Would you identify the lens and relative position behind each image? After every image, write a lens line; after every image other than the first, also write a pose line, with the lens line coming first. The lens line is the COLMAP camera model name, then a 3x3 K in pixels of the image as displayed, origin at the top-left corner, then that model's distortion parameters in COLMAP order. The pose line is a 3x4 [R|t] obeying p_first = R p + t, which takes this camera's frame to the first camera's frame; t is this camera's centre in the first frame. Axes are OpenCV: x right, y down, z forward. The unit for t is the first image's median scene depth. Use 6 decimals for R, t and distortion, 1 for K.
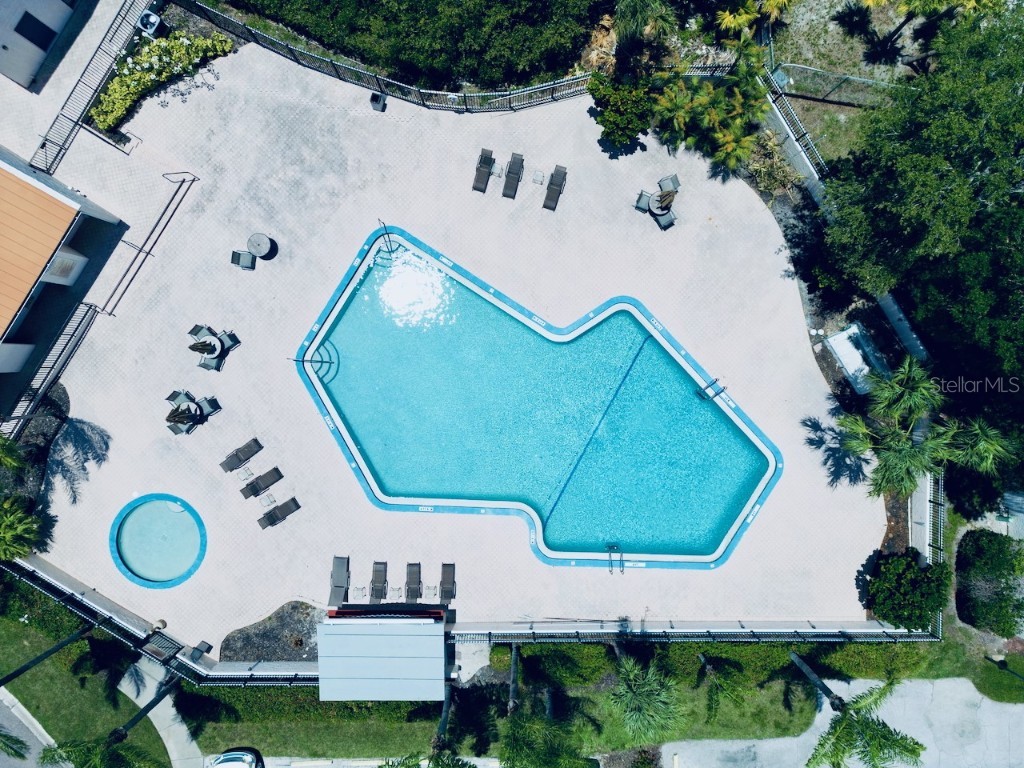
lens RADIAL K [[730.8, 0, 512.0], [0, 730.8, 384.0], [0, 0, 1]] dist [0.052146, -0.048183]
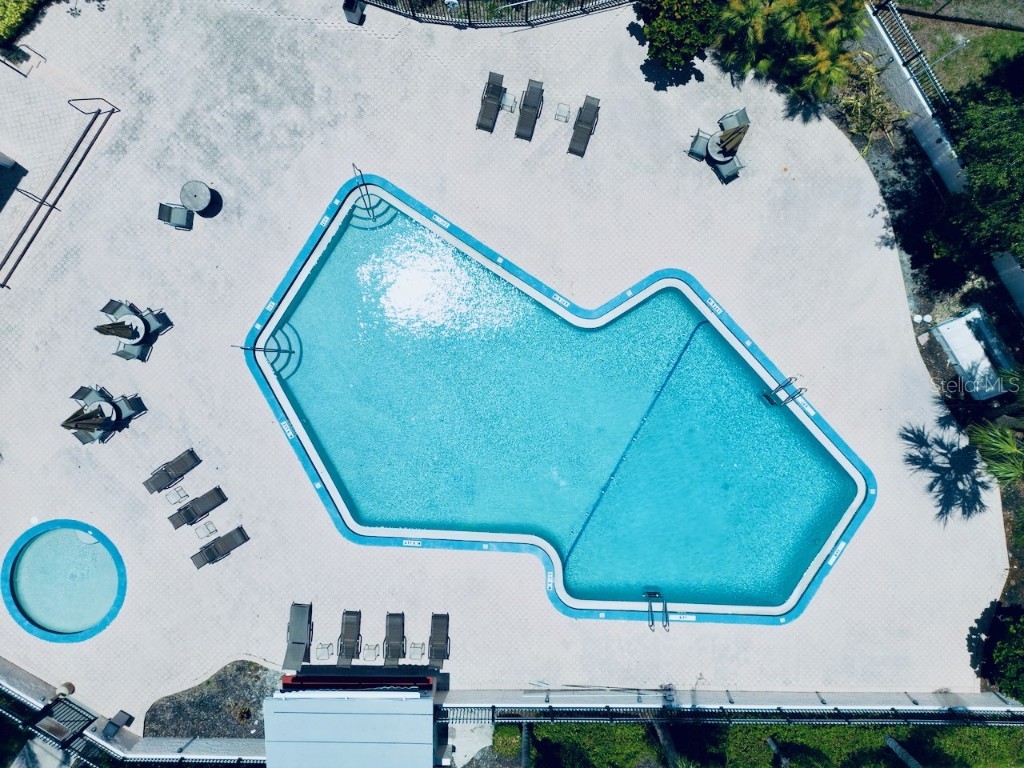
lens RADIAL K [[730.8, 0, 512.0], [0, 730.8, 384.0], [0, 0, 1]] dist [0.052146, -0.048183]
pose [[0.999950, 0.009949, -0.000869, -0.013209], [-0.009947, 0.999948, 0.002326, 0.000463], [0.000892, -0.002318, 0.999997, 0.229187]]
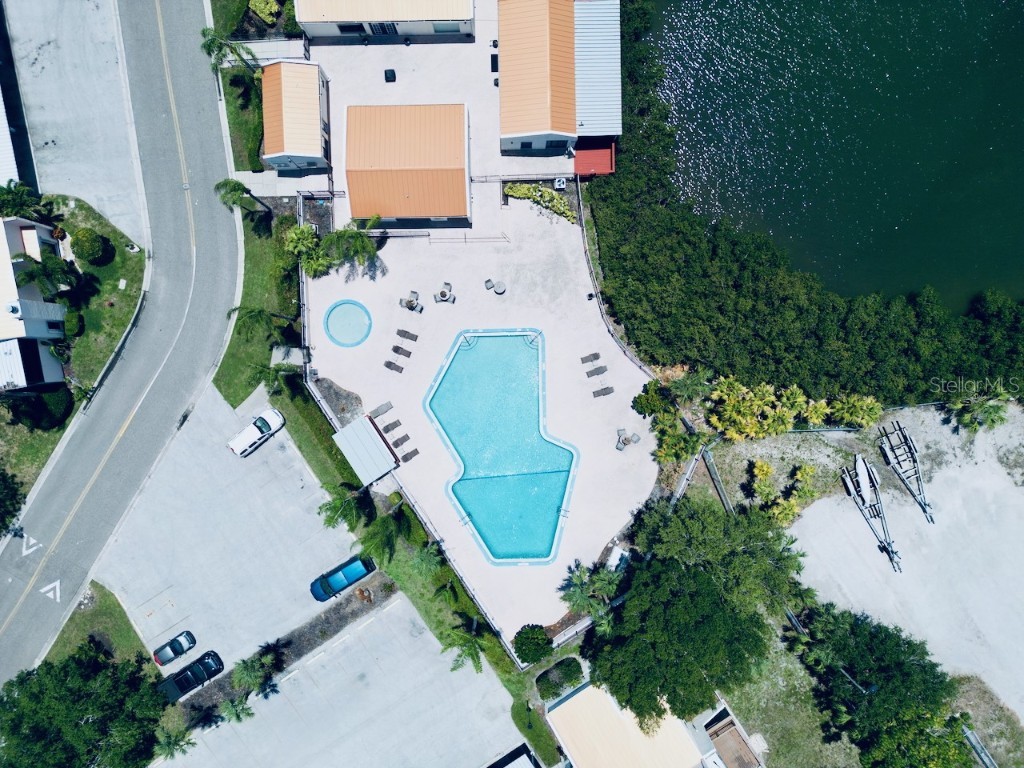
lens RADIAL K [[730.8, 0, 512.0], [0, 730.8, 384.0], [0, 0, 1]] dist [0.052146, -0.048183]
pose [[0.551221, 0.834343, 0.005213, -0.108132], [-0.834244, 0.551238, -0.013192, -0.041898], [-0.013880, 0.002923, 0.999899, -0.998286]]
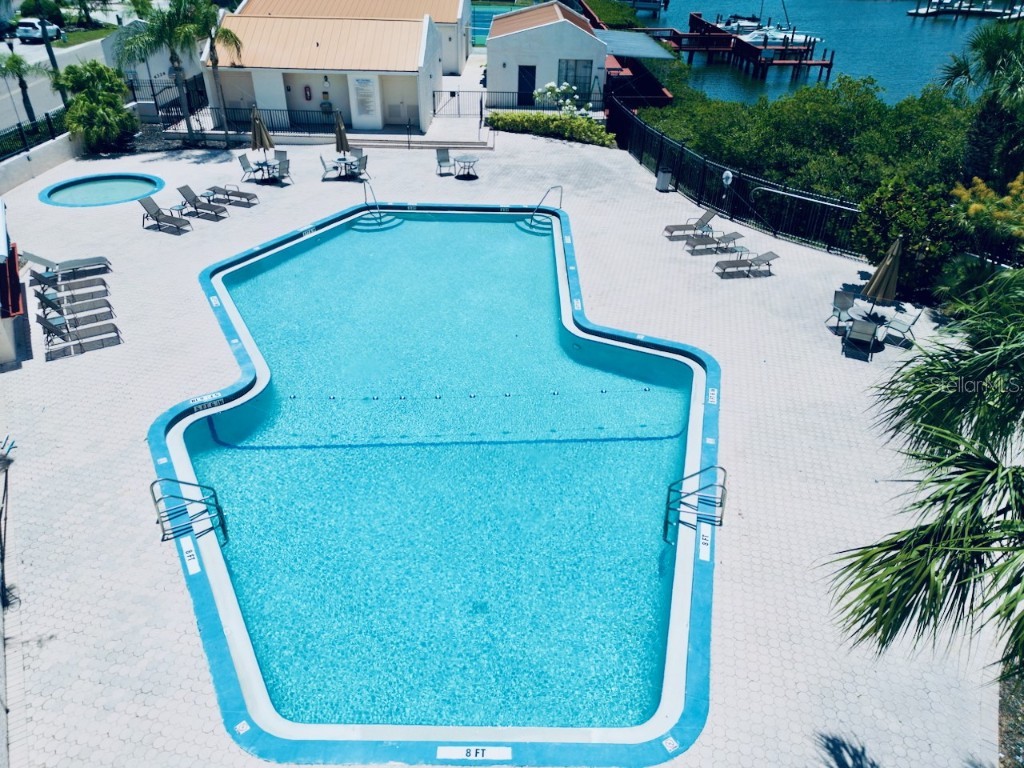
lens RADIAL K [[711.0, 0, 512.0], [0, 711.0, 384.0], [0, 0, 1]] dist [0.048699, -0.047243]
pose [[0.527336, 0.451101, -0.720017, 0.469763], [-0.849096, 0.248993, -0.465875, 0.255992], [-0.030877, 0.857036, 0.514330, 0.750476]]
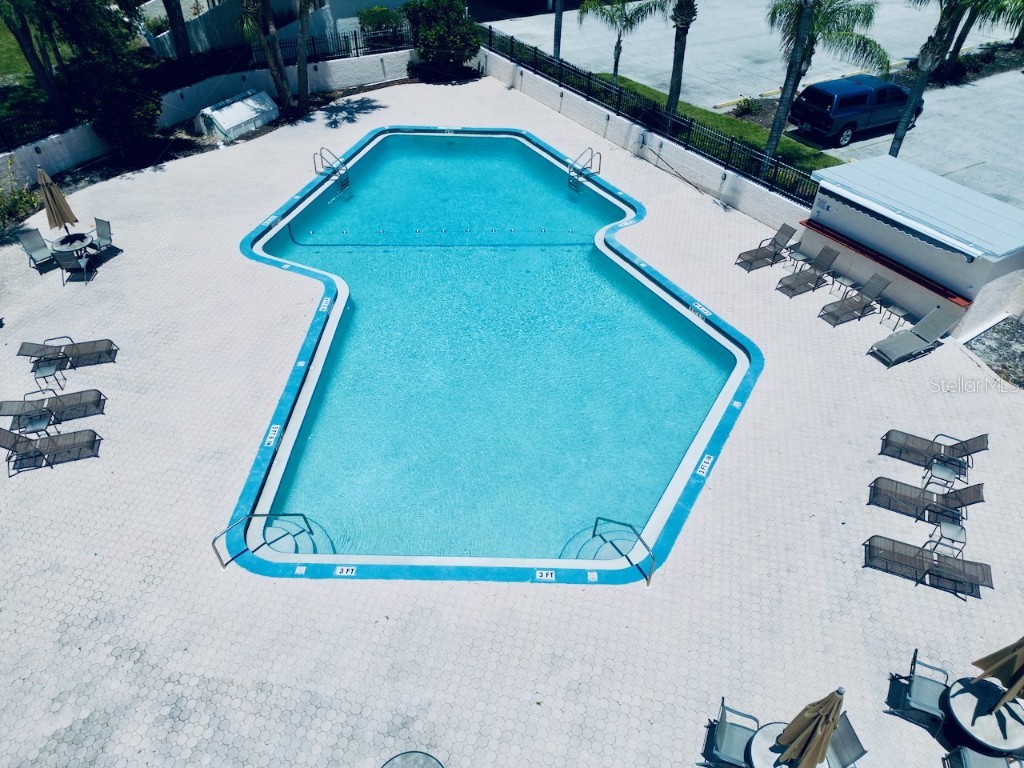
lens RADIAL K [[711.0, 0, 512.0], [0, 711.0, 384.0], [0, 0, 1]] dist [0.048699, -0.047243]
pose [[-0.516817, -0.561320, 0.646390, -0.443365], [0.856089, -0.341880, 0.387595, -0.202425], [0.003423, 0.753683, 0.657229, 0.673845]]
